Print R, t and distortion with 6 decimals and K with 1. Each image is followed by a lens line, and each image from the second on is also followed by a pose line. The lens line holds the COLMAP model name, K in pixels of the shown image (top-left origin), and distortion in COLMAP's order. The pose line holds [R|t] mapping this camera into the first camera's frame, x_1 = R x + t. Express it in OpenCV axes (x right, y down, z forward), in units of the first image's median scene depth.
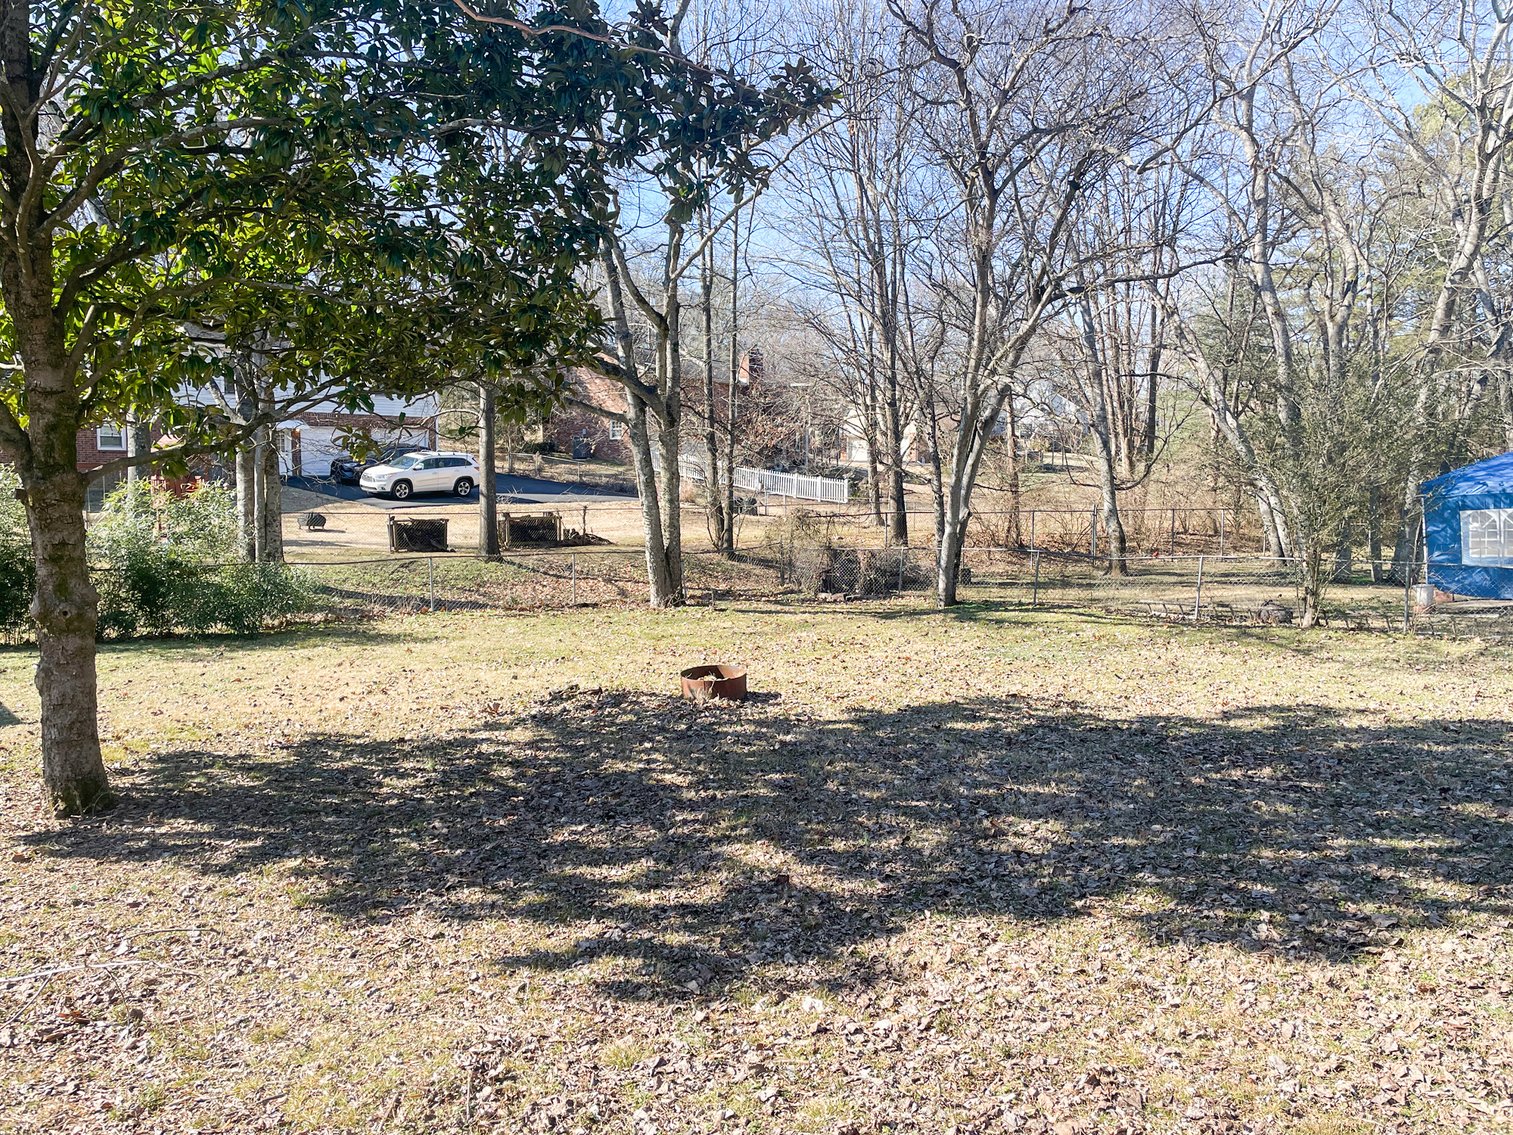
lens RADIAL K [[1186.1, 0, 742.0], [0, 1186.1, 560.2], [0, 0, 1]] dist [0.107208, -0.138708]
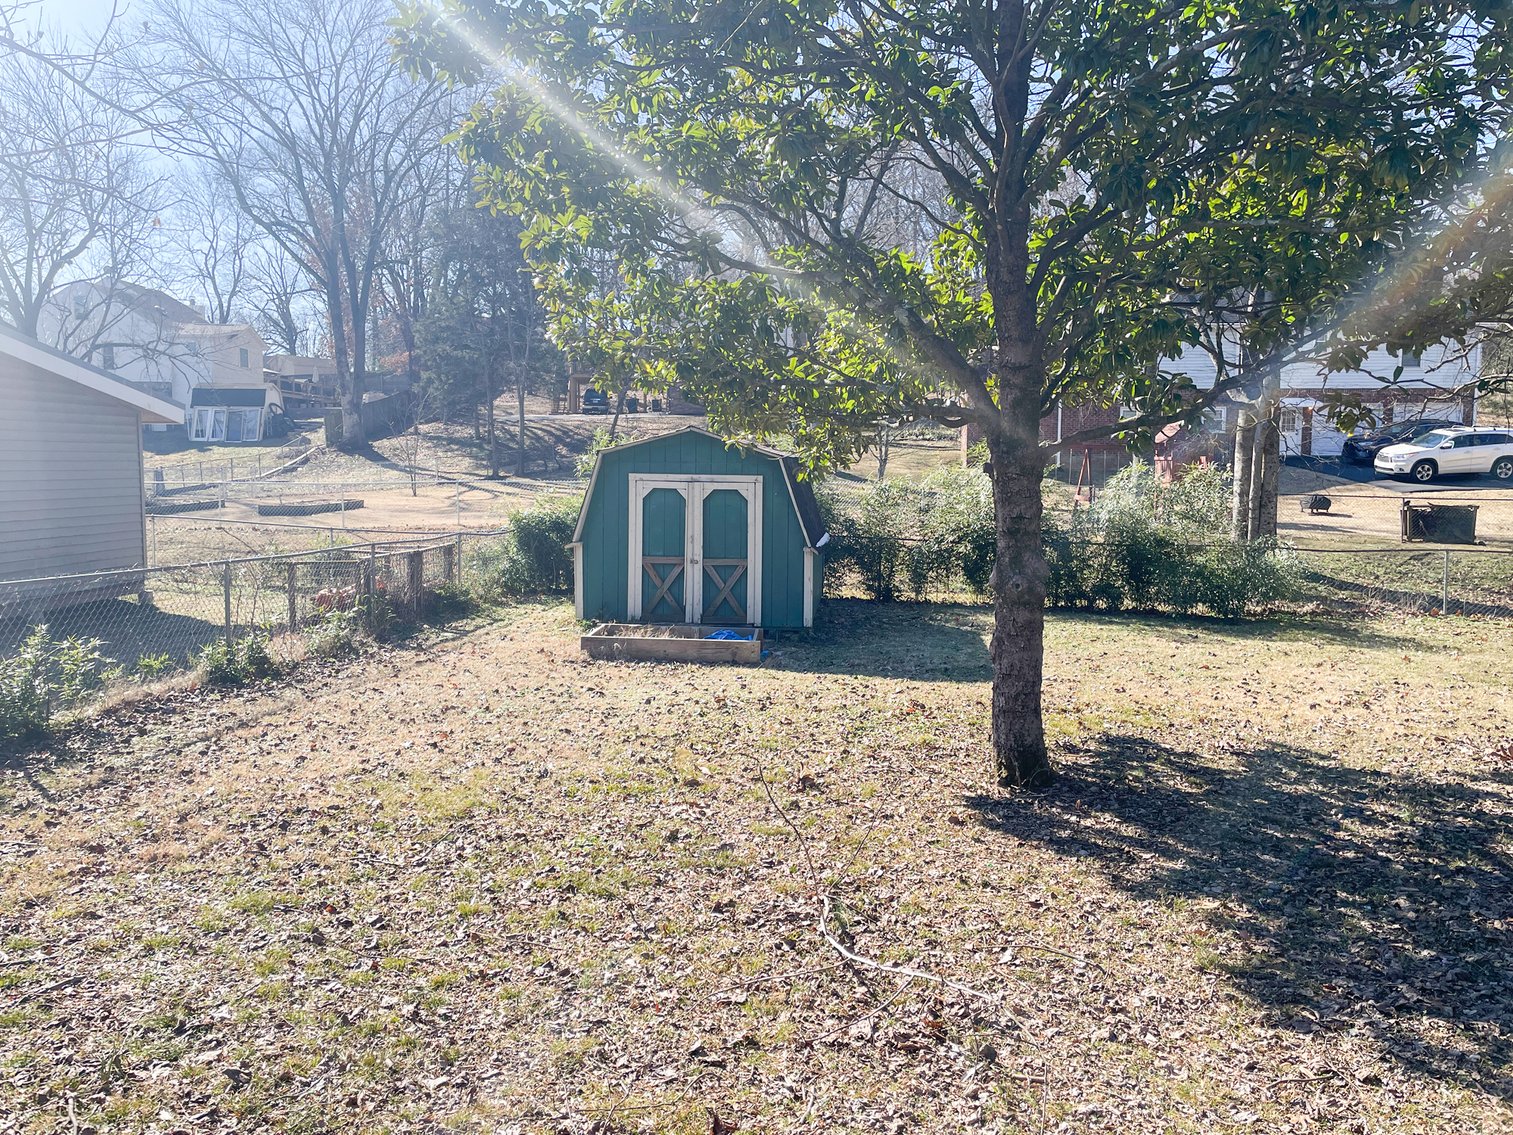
lens RADIAL K [[1186.1, 0, 742.0], [0, 1186.1, 560.2], [0, 0, 1]] dist [0.107208, -0.138708]
pose [[0.702706, 0.064799, -0.708524, -0.014941], [-0.053671, 0.997834, 0.038029, -0.003019], [0.709453, 0.011304, 0.704662, 0.130672]]
